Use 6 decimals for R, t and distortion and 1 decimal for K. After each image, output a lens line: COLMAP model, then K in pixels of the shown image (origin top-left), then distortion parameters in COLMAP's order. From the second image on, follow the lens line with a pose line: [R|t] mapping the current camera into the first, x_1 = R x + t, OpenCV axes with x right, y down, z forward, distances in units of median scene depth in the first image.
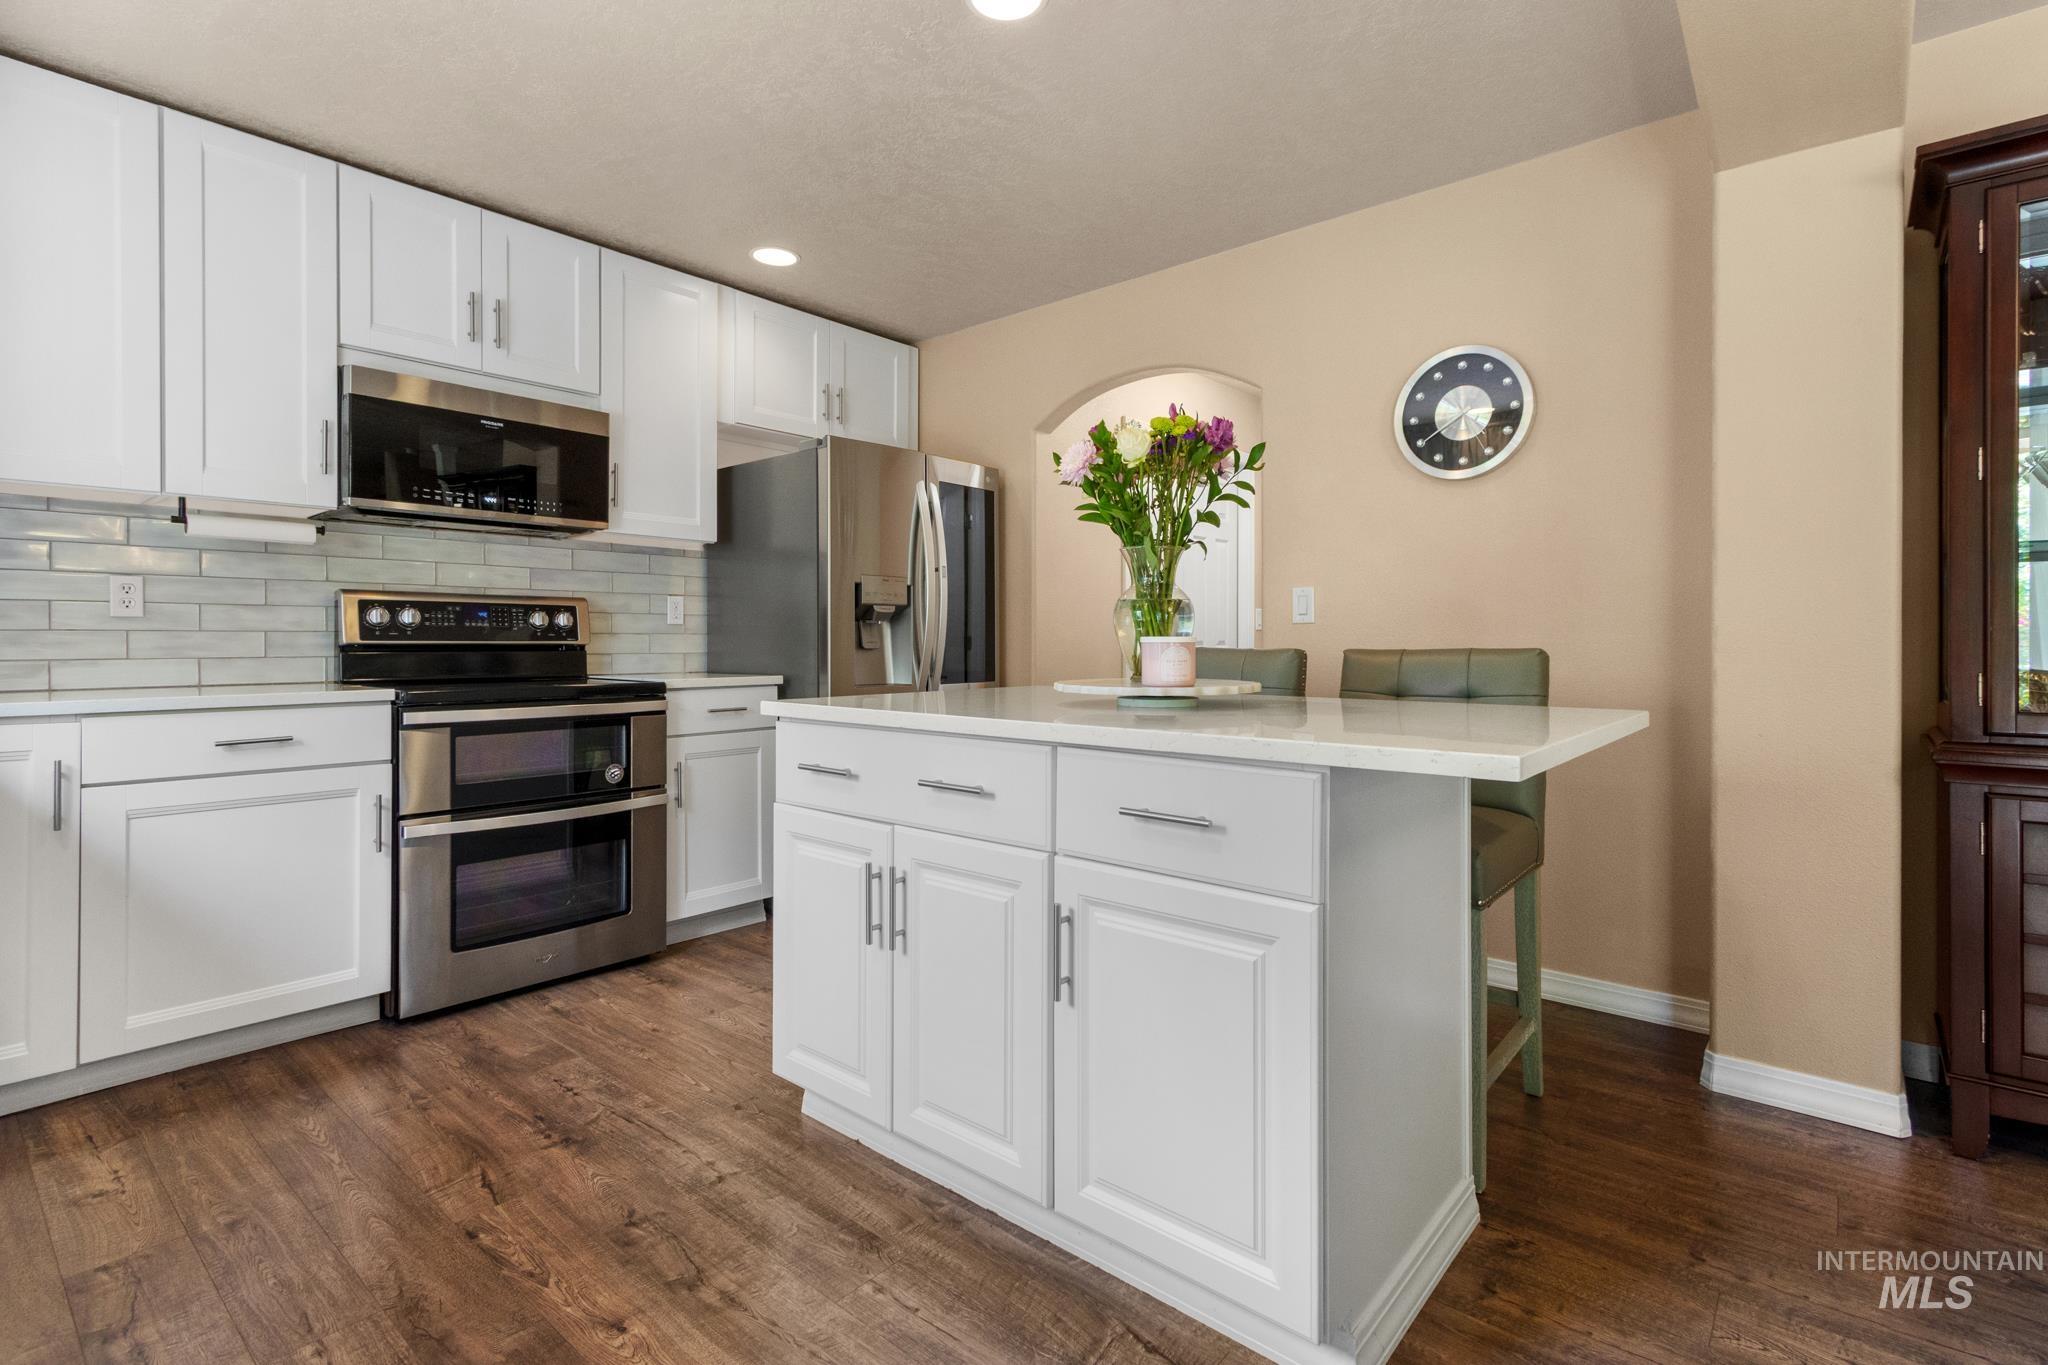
lens RADIAL K [[964.9, 0, 1025.3], [0, 964.9, 645.4], [0, 0, 1]] dist [0.009886, -0.004165]
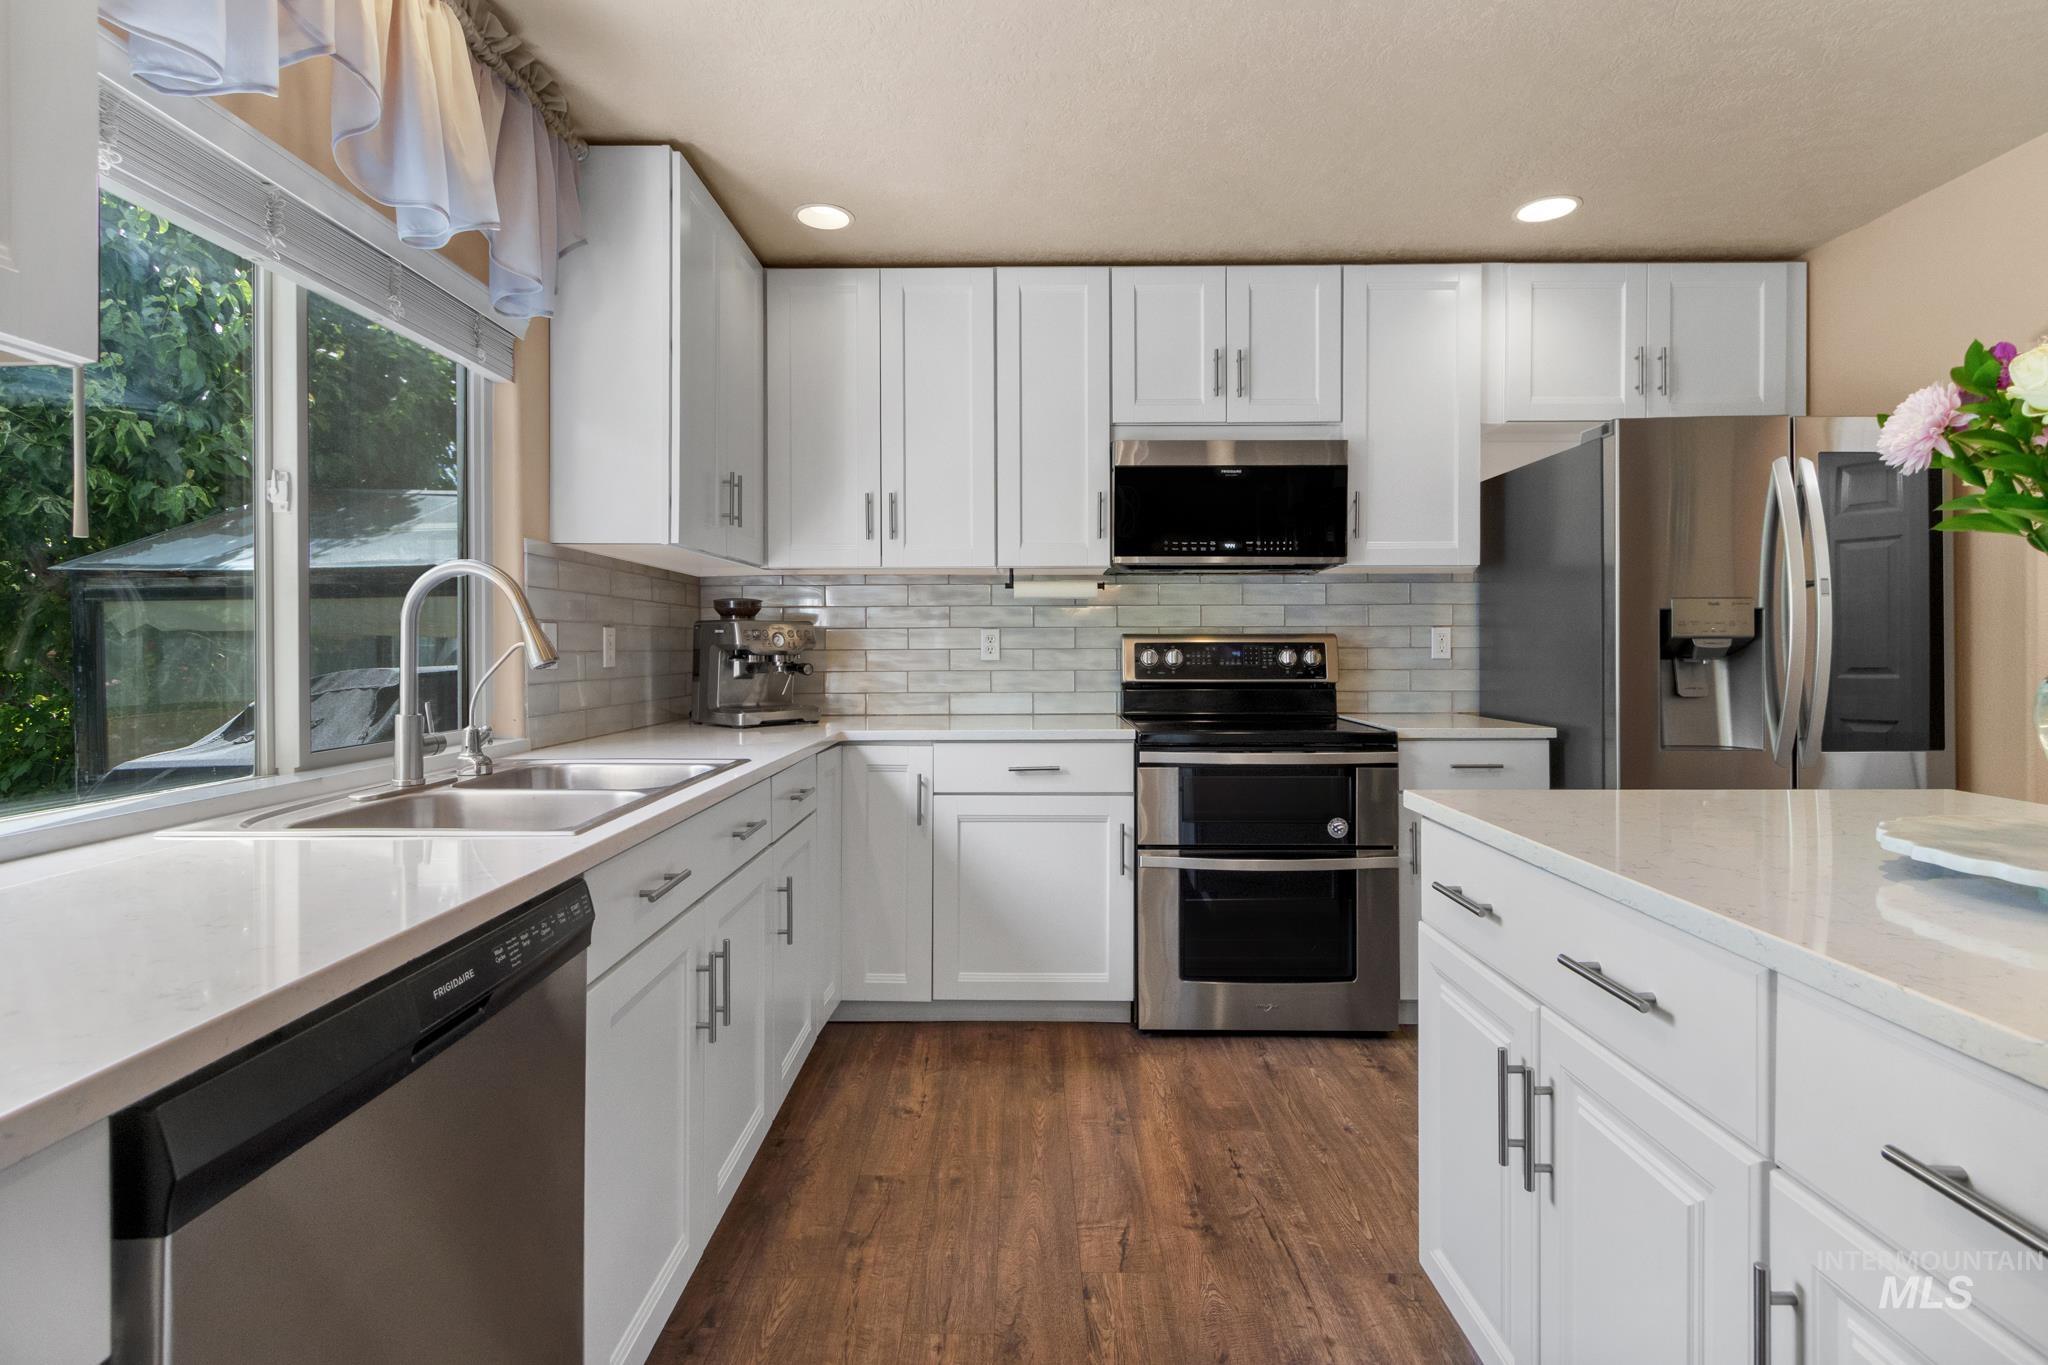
lens RADIAL K [[964.9, 0, 1012.1], [0, 964.9, 647.5], [0, 0, 1]] dist [0.009886, -0.004165]
pose [[0.639982, -0.000278, -0.768390, 0.096425], [-0.000961, 0.999999, -0.001162, -0.042423], [0.768389, 0.001482, 0.639981, 0.169438]]
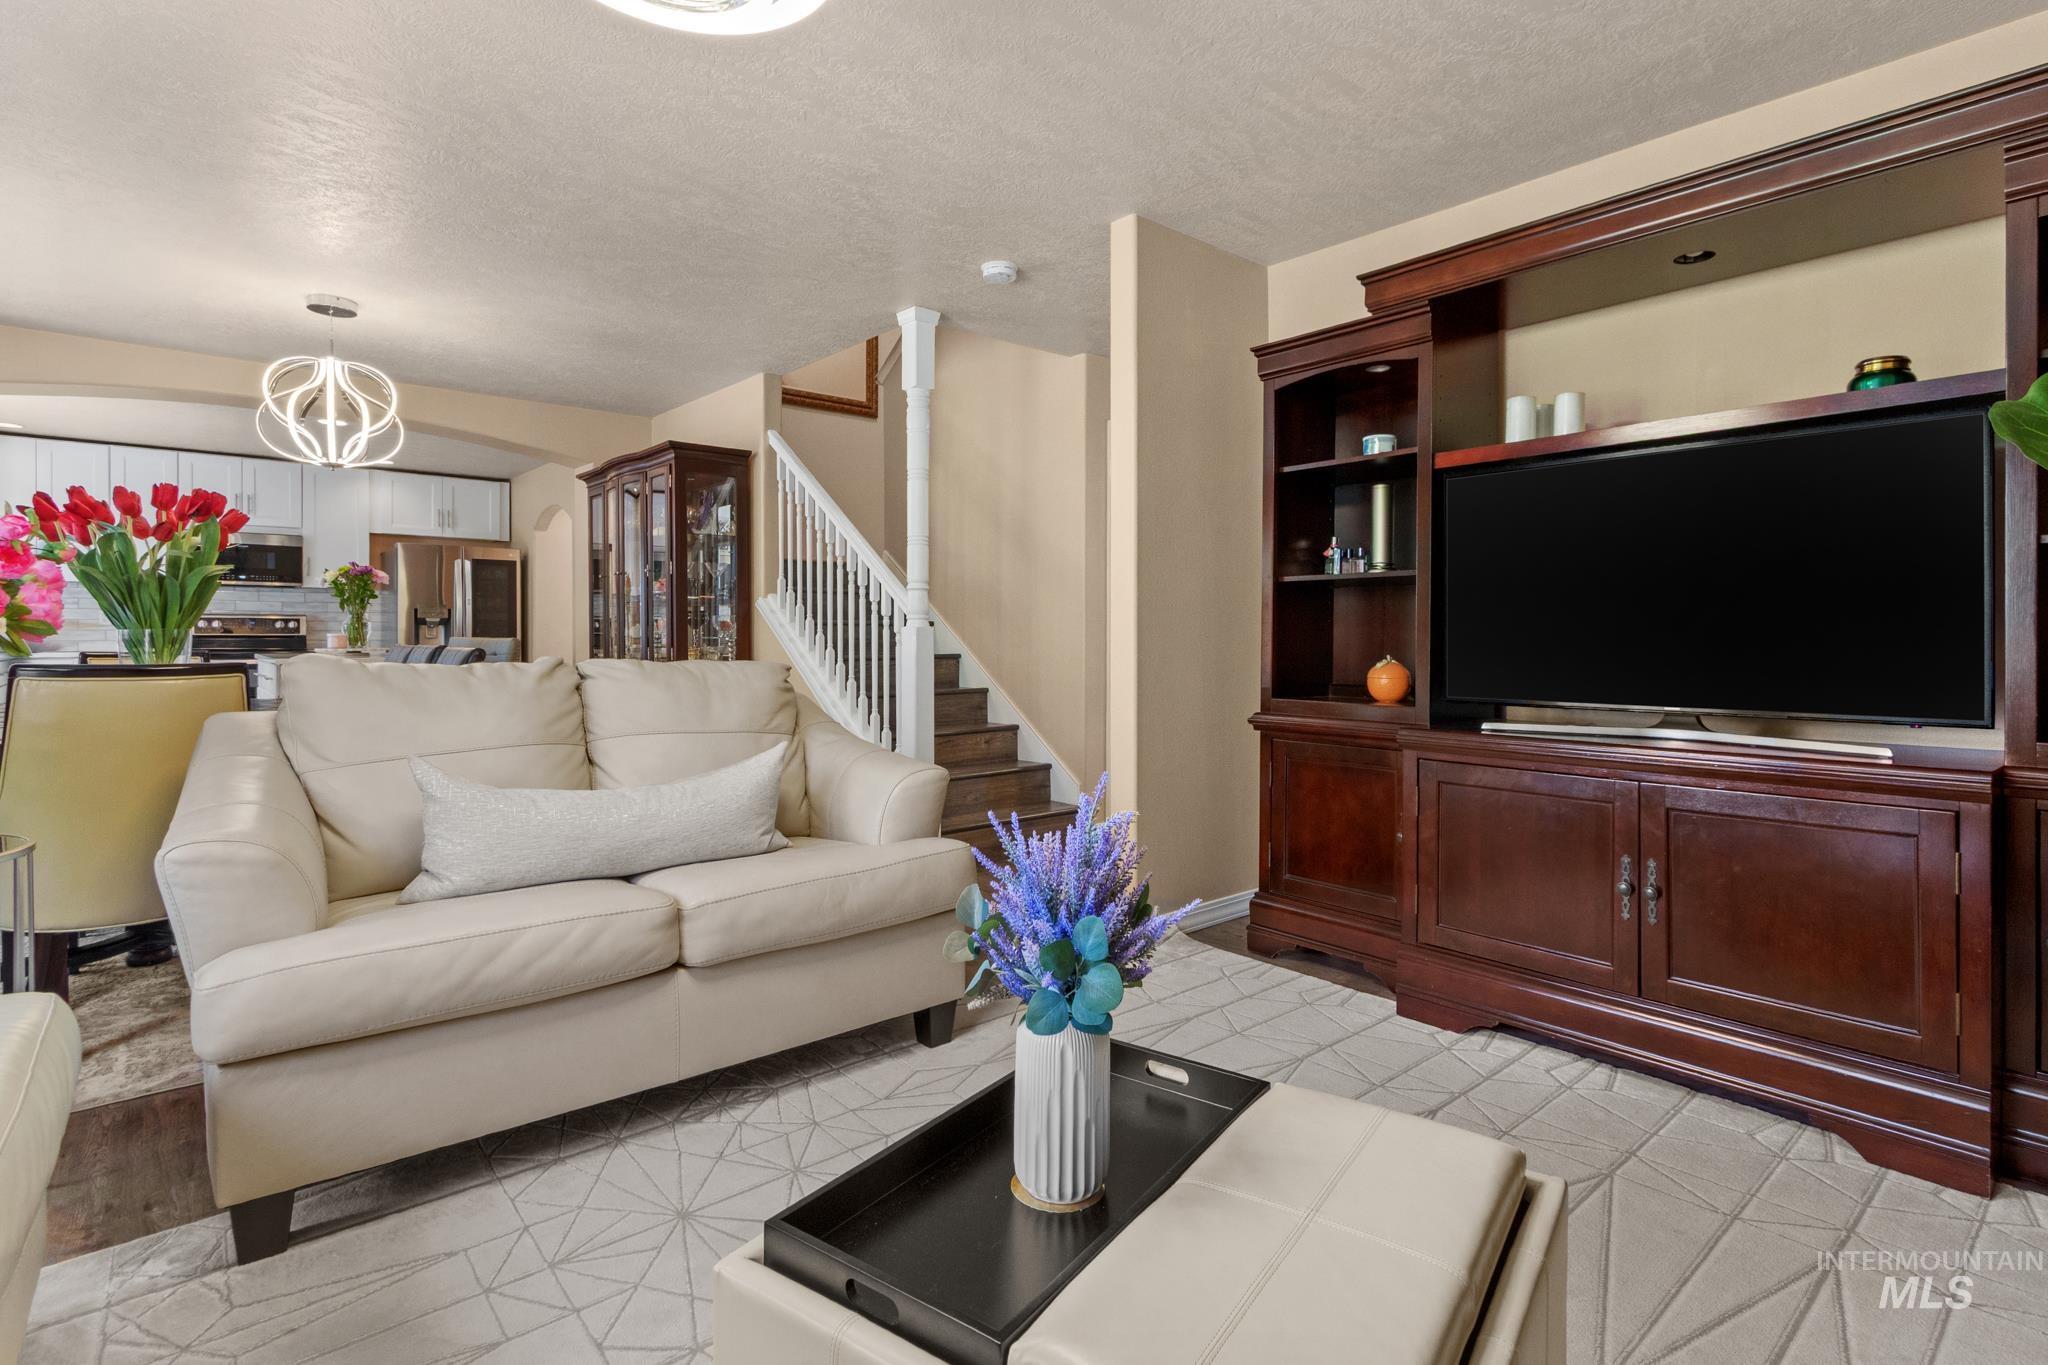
lens RADIAL K [[998.7, 0, 1053.0], [0, 998.7, 637.7], [0, 0, 1]] dist [-0.013261, -0.000105]
pose [[0.992489, 0.003867, -0.122277, 1.917485], [-0.004093, 0.999990, -0.001594, -0.000012], [0.122269, 0.002082, 0.992495, -1.328752]]
